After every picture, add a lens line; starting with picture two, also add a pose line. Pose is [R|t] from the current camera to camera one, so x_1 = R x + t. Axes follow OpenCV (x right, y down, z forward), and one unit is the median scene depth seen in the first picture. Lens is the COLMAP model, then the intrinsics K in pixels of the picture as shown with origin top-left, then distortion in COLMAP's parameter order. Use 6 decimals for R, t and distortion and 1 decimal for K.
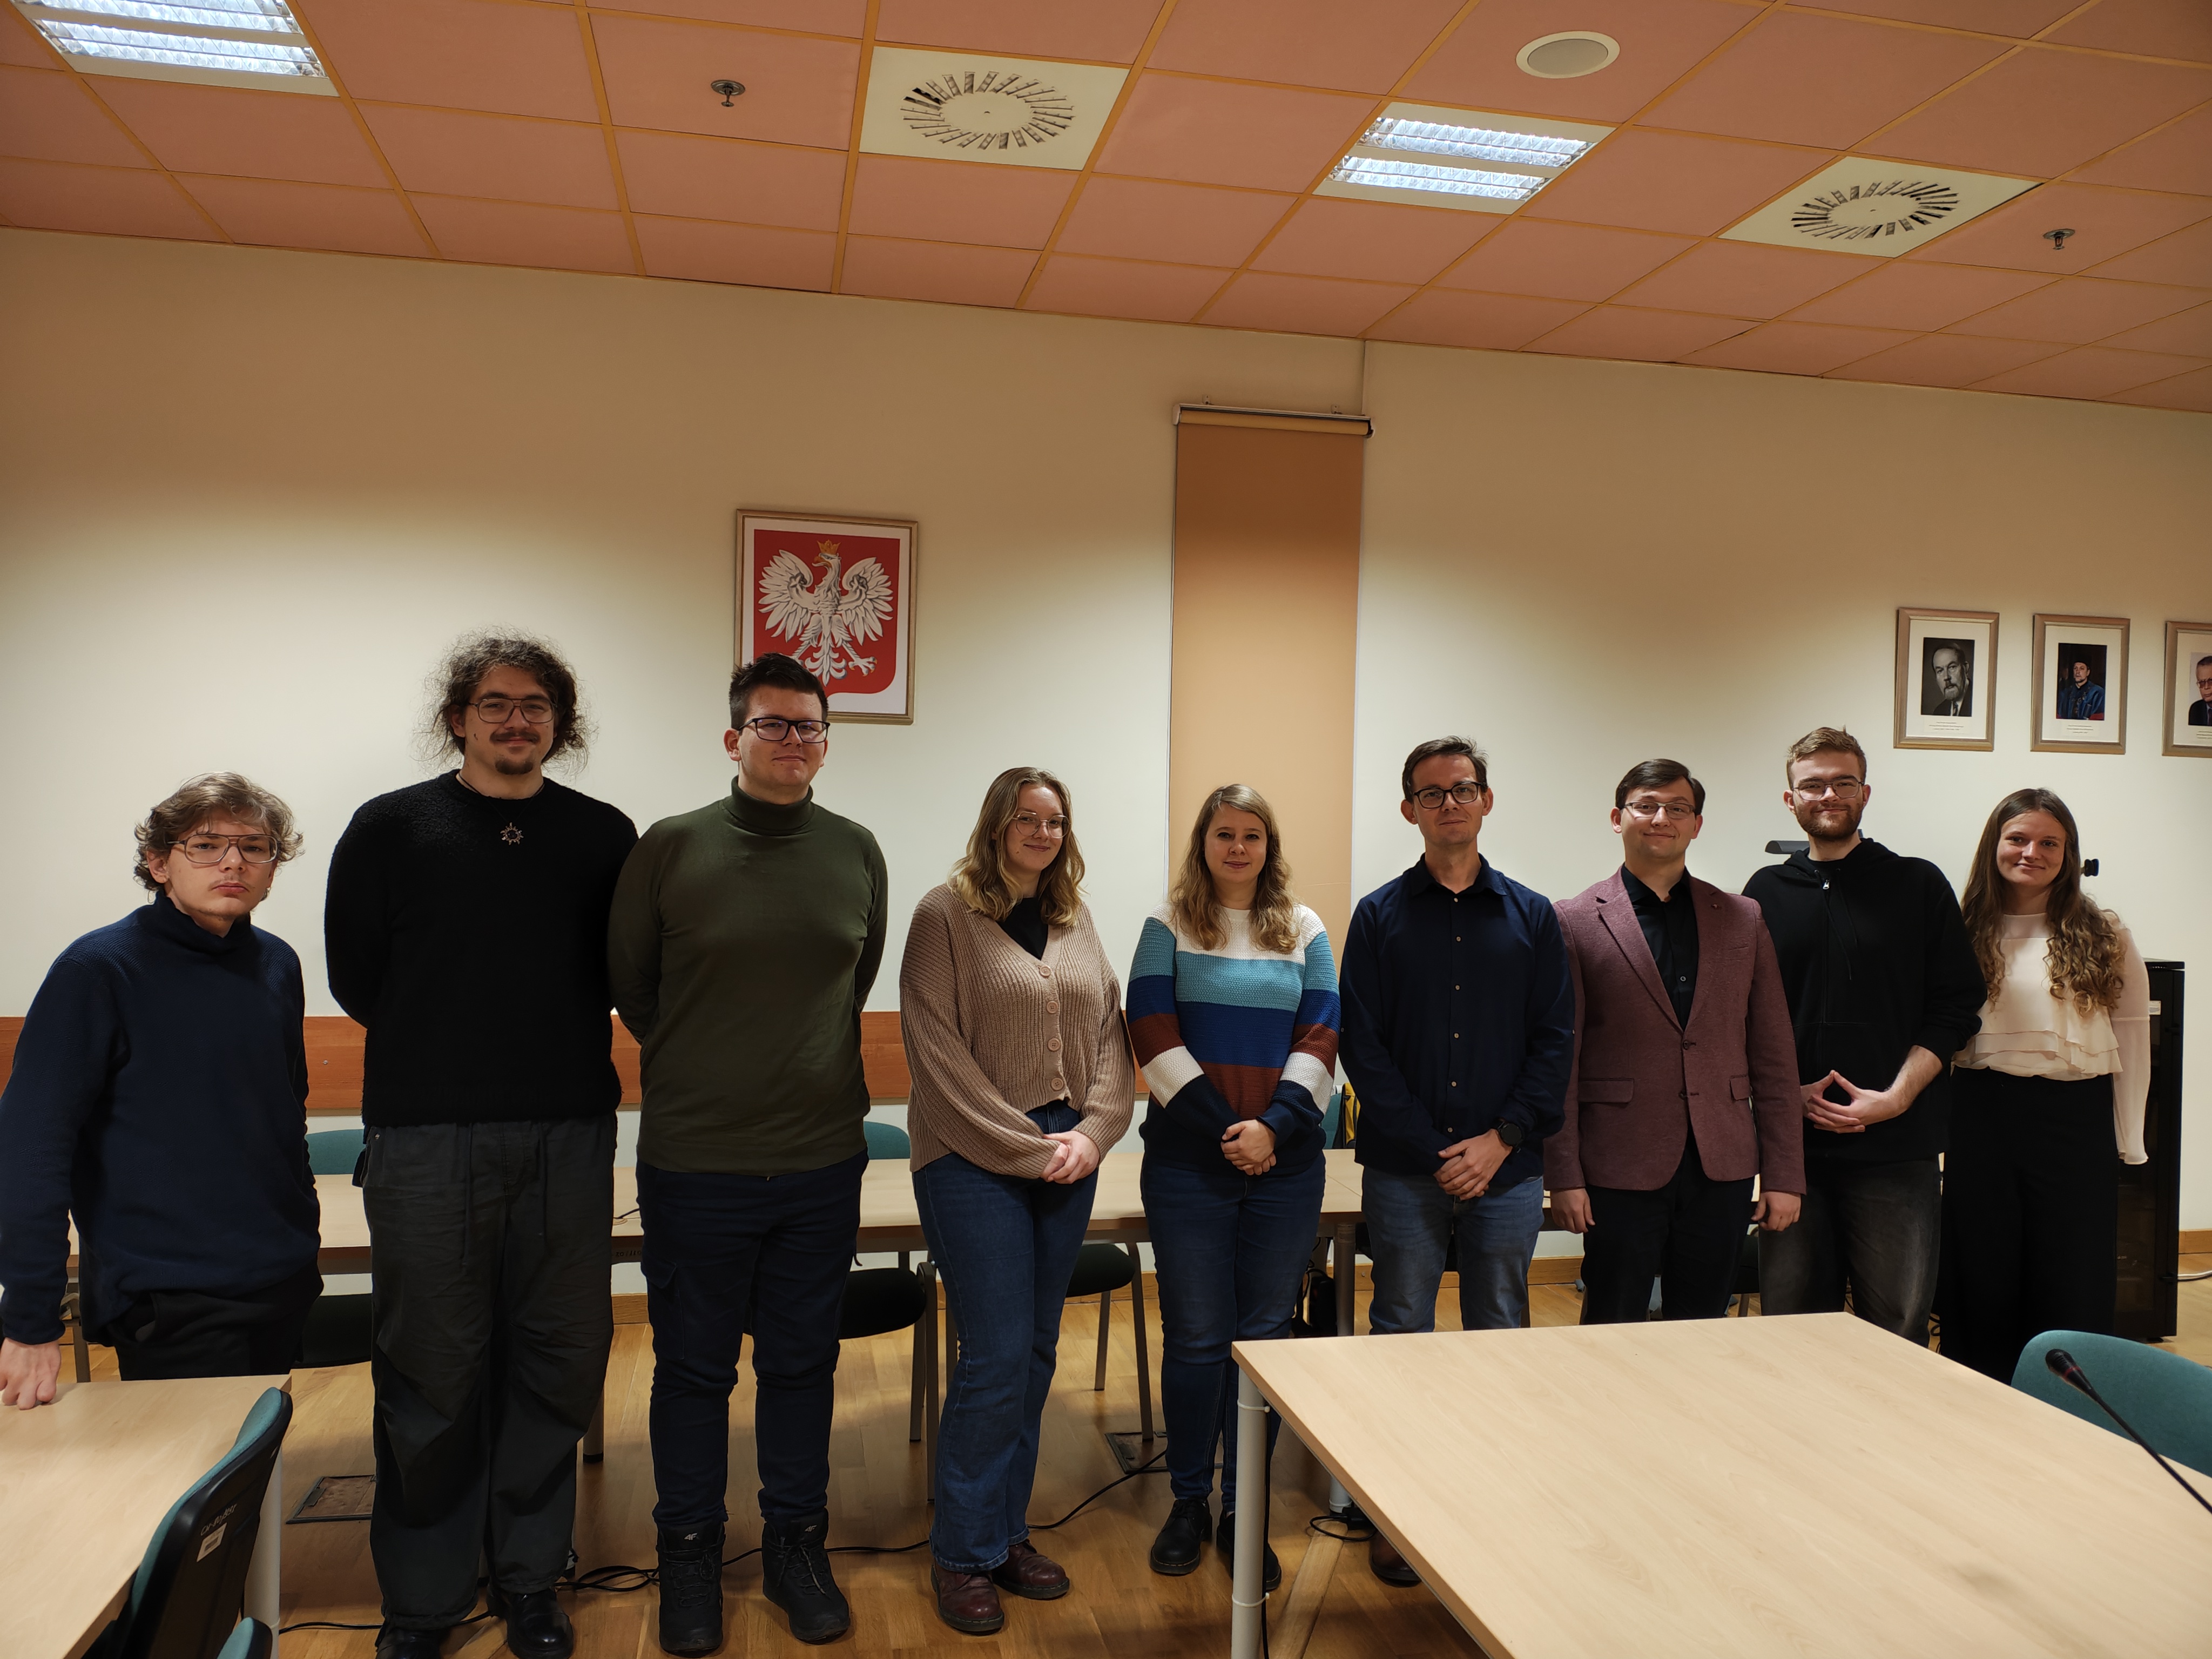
lens RADIAL K [[1625.1, 0, 1106.9], [0, 1625.1, 834.7], [0, 0, 1]] dist [0.006996, 0.000301]
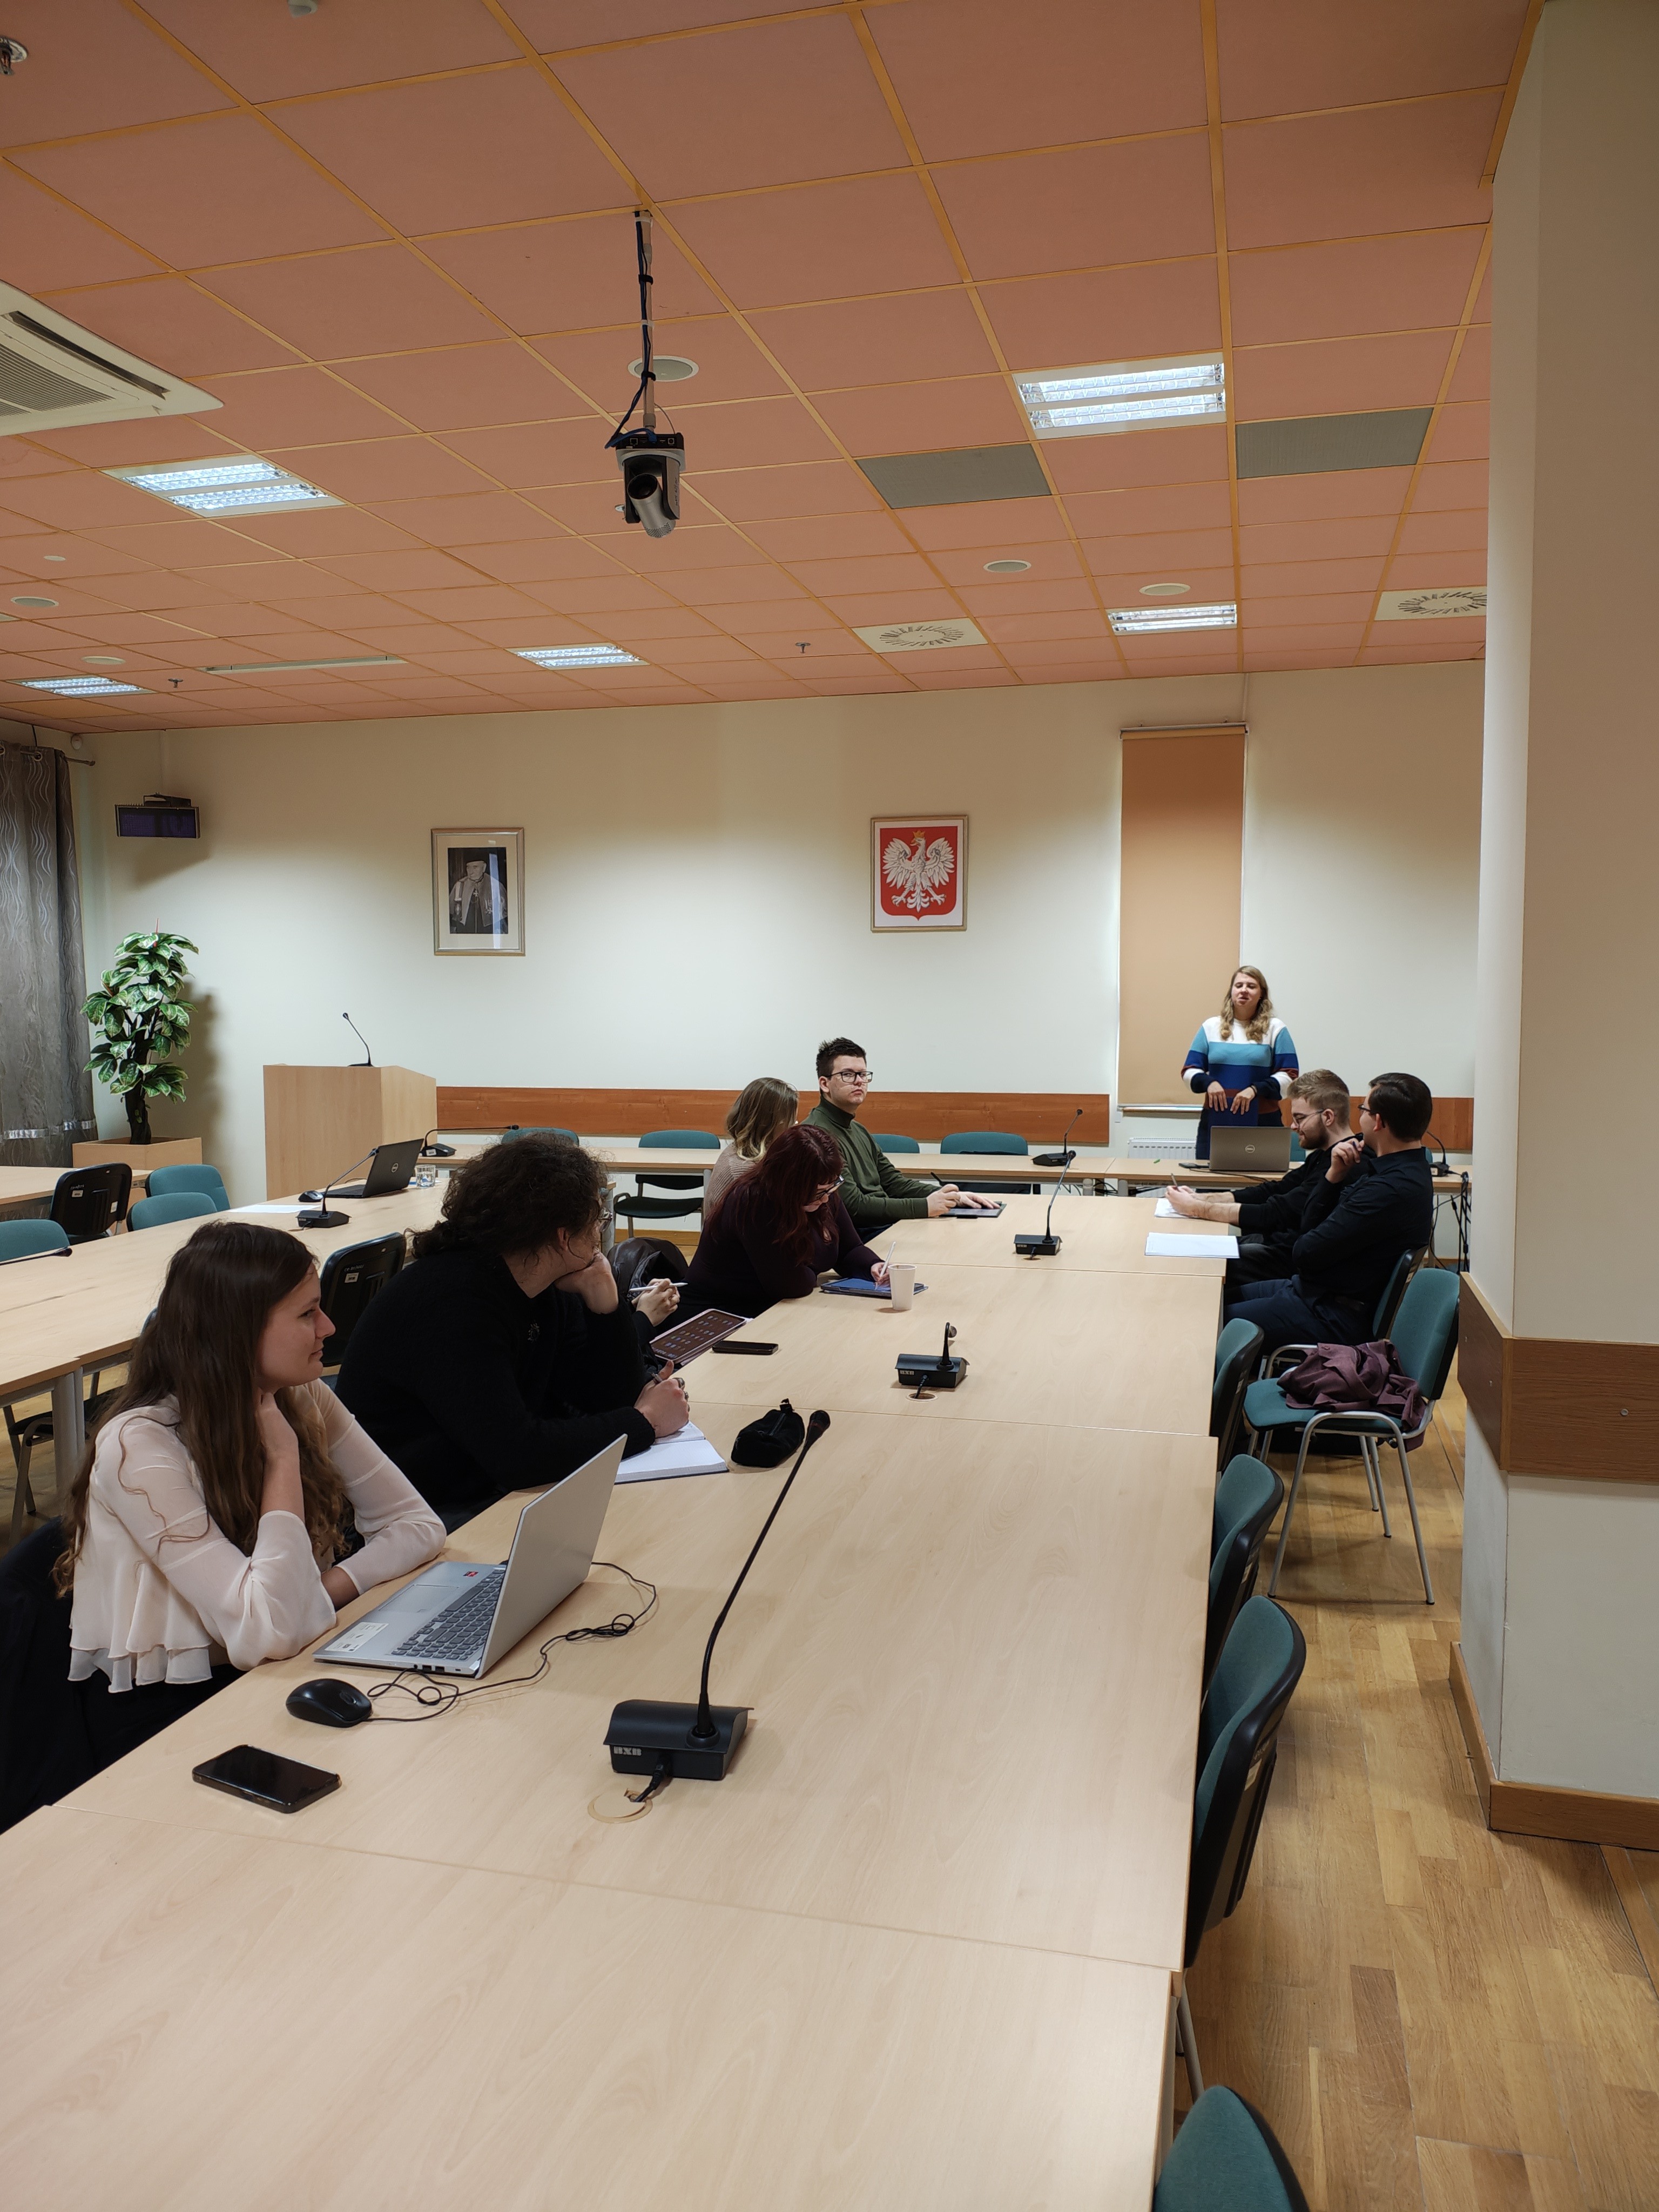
lens RADIAL K [[1625.1, 0, 829.2], [0, 1625.1, 1109.2], [0, 0, 1]] dist [0.006996, 0.000301]
pose [[0.890962, 0.004132, -0.454058, 0.557499], [0.028554, 0.997470, 0.065106, 0.006532], [0.453178, -0.070973, 0.888590, -0.663878]]
